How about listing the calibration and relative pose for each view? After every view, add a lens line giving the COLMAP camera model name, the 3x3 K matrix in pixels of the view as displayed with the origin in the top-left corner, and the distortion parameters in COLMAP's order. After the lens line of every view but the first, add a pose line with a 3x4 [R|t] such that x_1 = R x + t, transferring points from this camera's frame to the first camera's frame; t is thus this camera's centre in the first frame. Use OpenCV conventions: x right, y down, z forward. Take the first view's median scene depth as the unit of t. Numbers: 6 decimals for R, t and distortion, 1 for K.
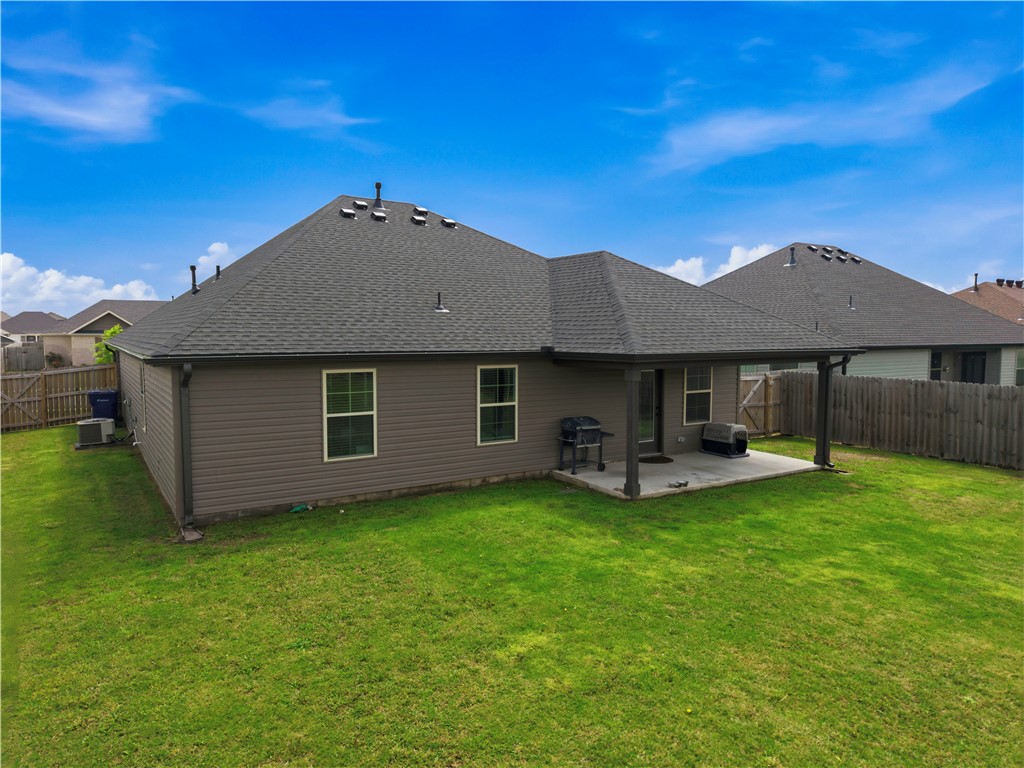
lens RADIAL K [[682.1, 0, 512.0], [0, 682.1, 384.0], [0, 0, 1]] dist [0.053995, -0.065892]
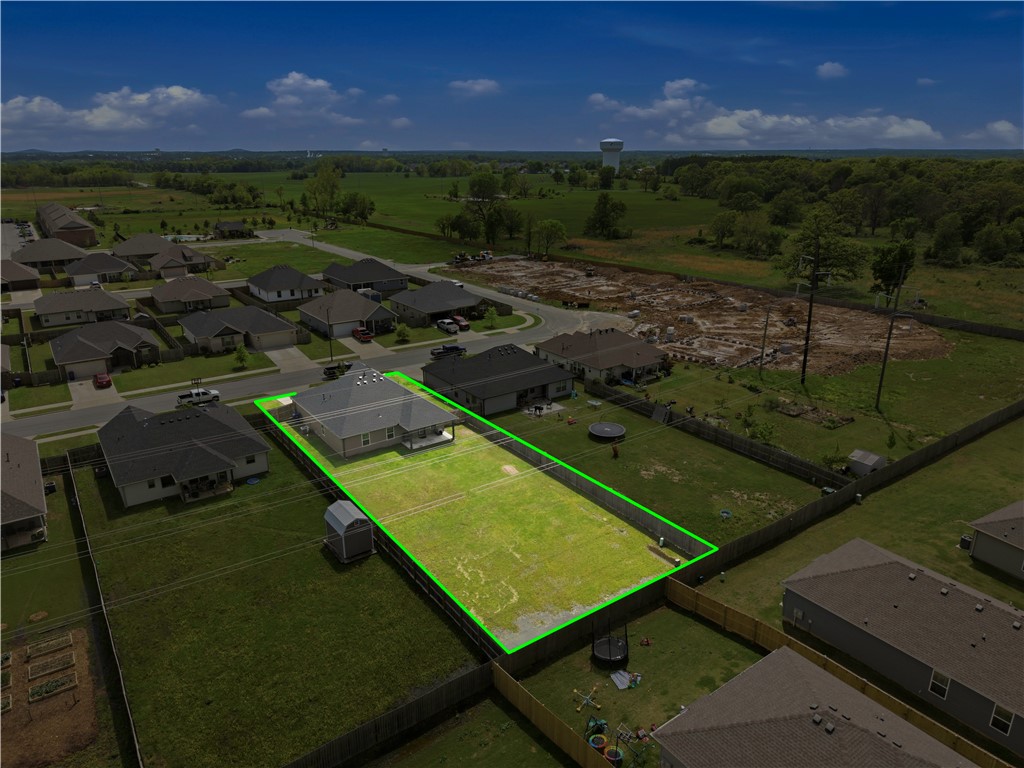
lens RADIAL K [[682.1, 0, 512.0], [0, 682.1, 384.0], [0, 0, 1]] dist [0.053995, -0.065892]
pose [[0.998628, -0.020127, 0.048350, 0.767799], [0.007688, 0.969541, 0.244808, -1.857098], [-0.051805, -0.244100, 0.968365, -4.754784]]
